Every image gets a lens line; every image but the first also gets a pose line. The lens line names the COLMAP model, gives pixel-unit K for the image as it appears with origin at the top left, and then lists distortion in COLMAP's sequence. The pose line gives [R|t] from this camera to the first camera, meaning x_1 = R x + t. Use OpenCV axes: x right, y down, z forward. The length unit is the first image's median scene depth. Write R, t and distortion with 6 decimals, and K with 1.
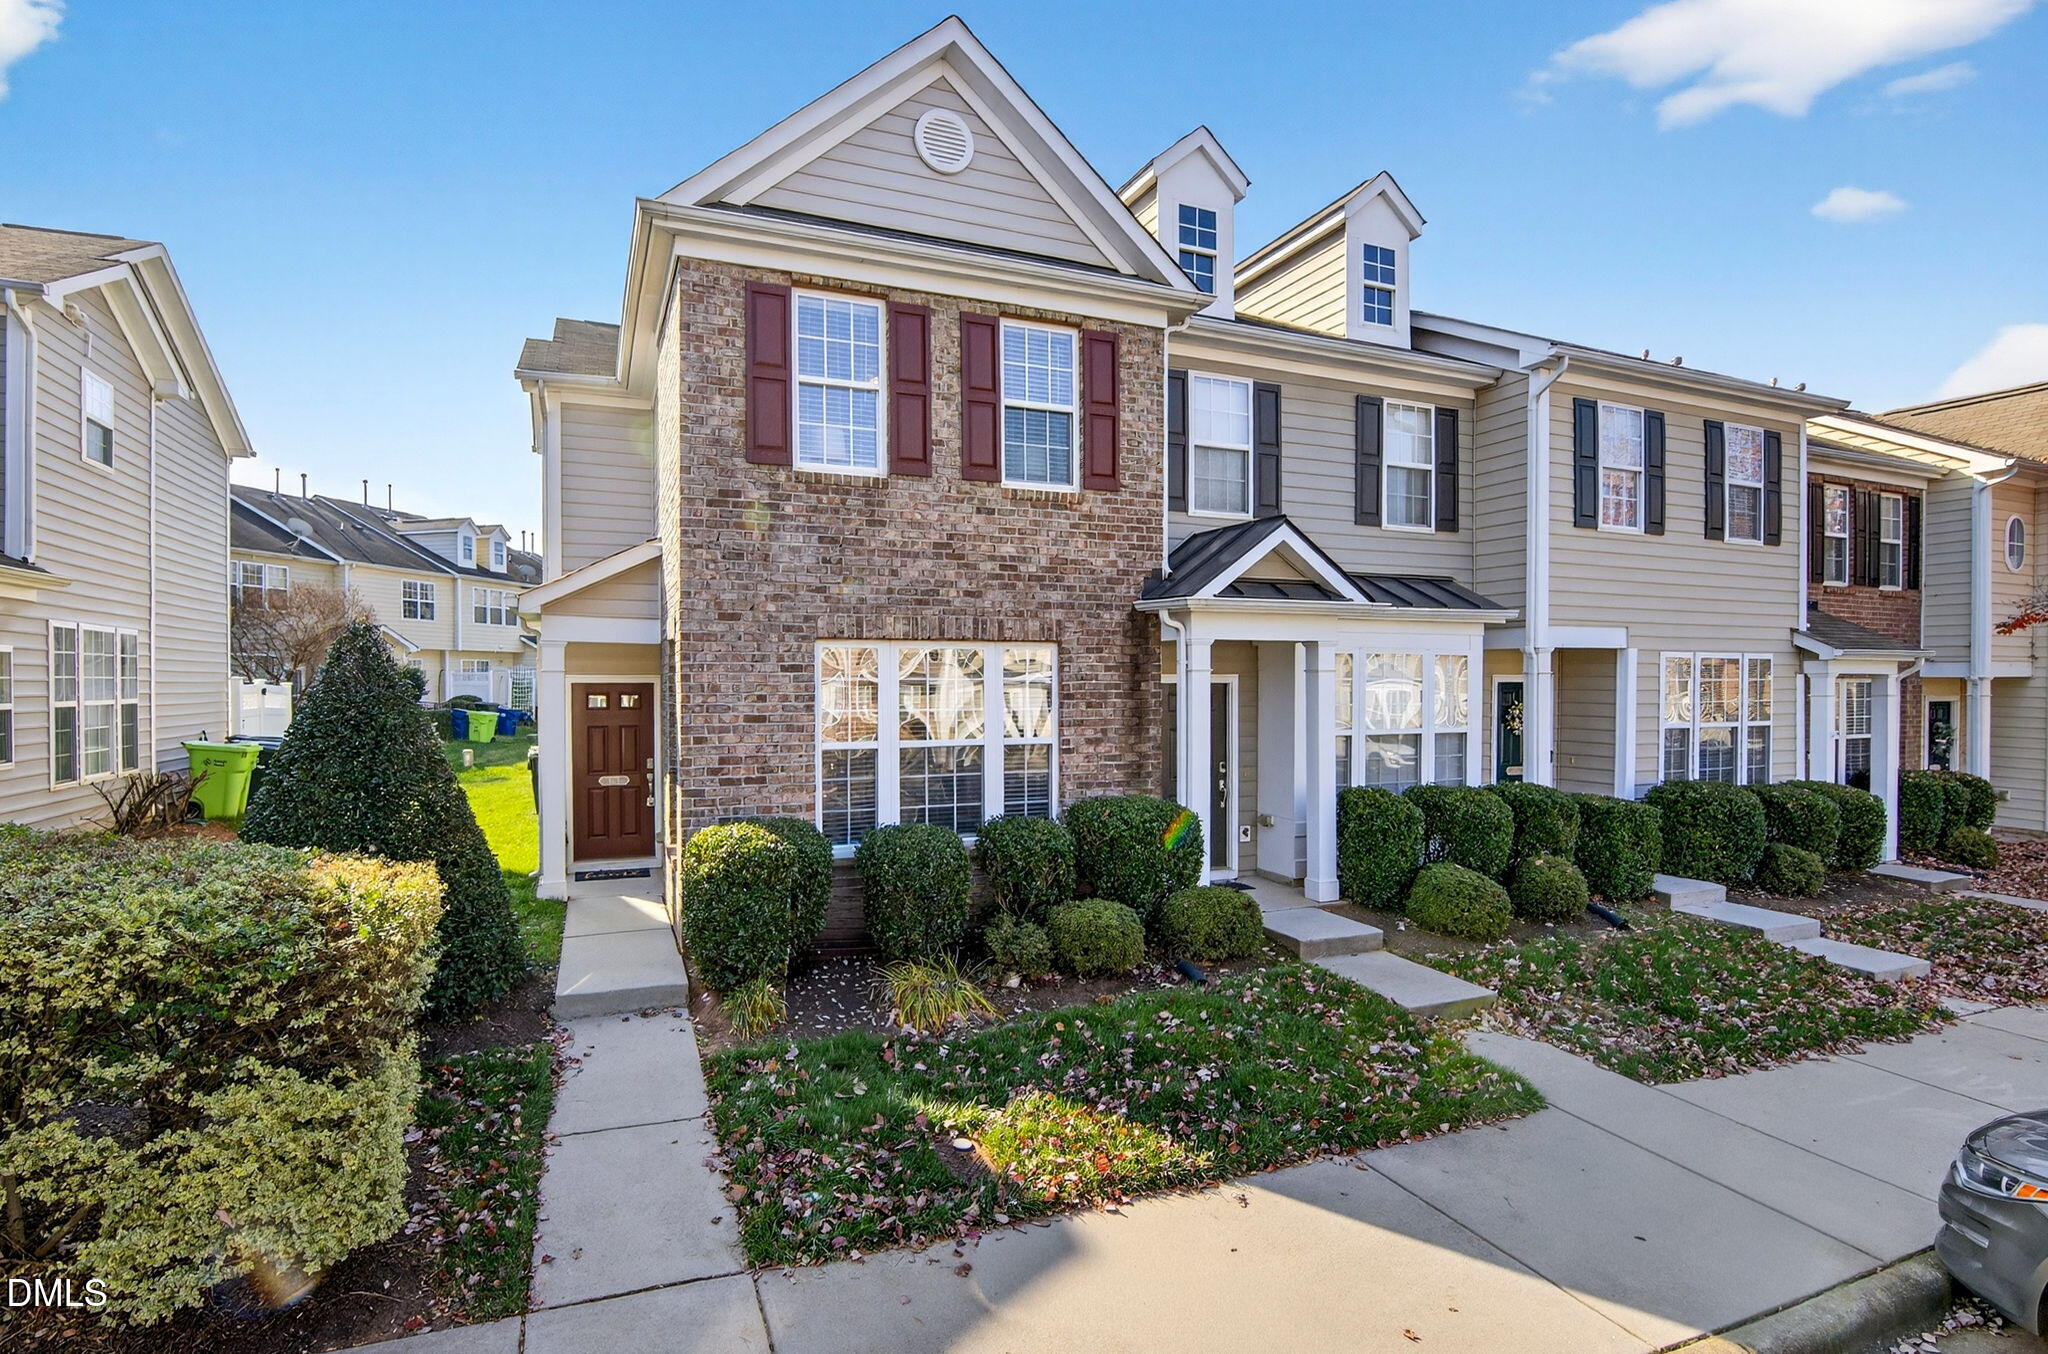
lens RADIAL K [[1022.4, 0, 1021.5], [0, 1022.4, 676.0], [0, 0, 1]] dist [-0.031488, -0.001498]
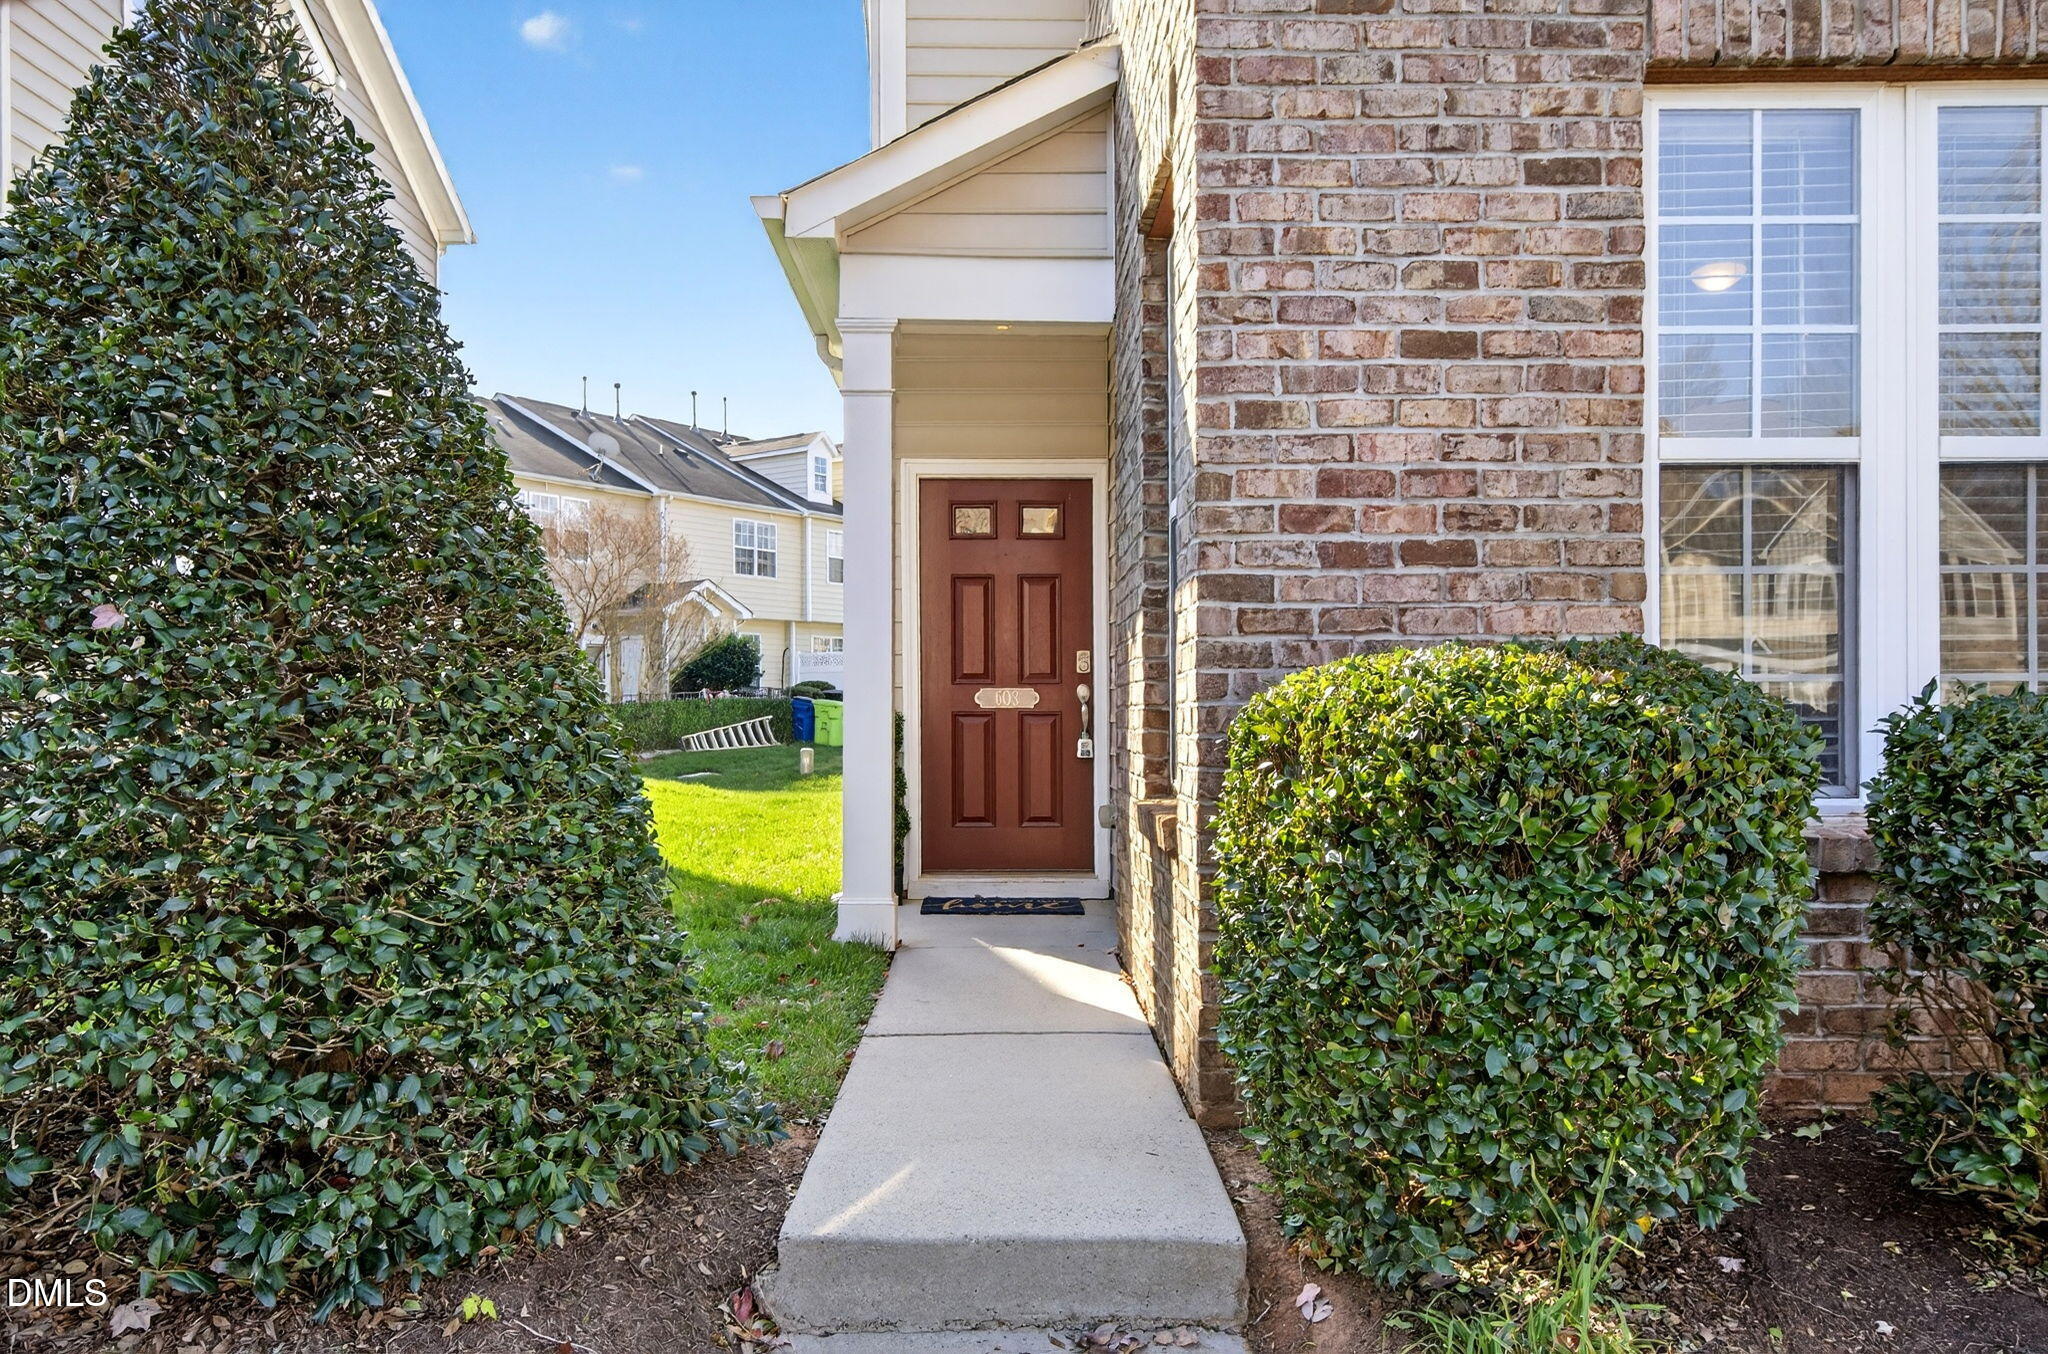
lens RADIAL K [[1566.3, 0, 1016.5], [0, 1566.3, 679.9], [0, 0, 1]] dist [0.028375, -0.003184]
pose [[0.927367, 0.001113, -0.374150, -0.200788], [-0.001869, 0.999997, -0.001657, 0.138135], [0.374147, 0.002236, 0.927367, 0.522726]]
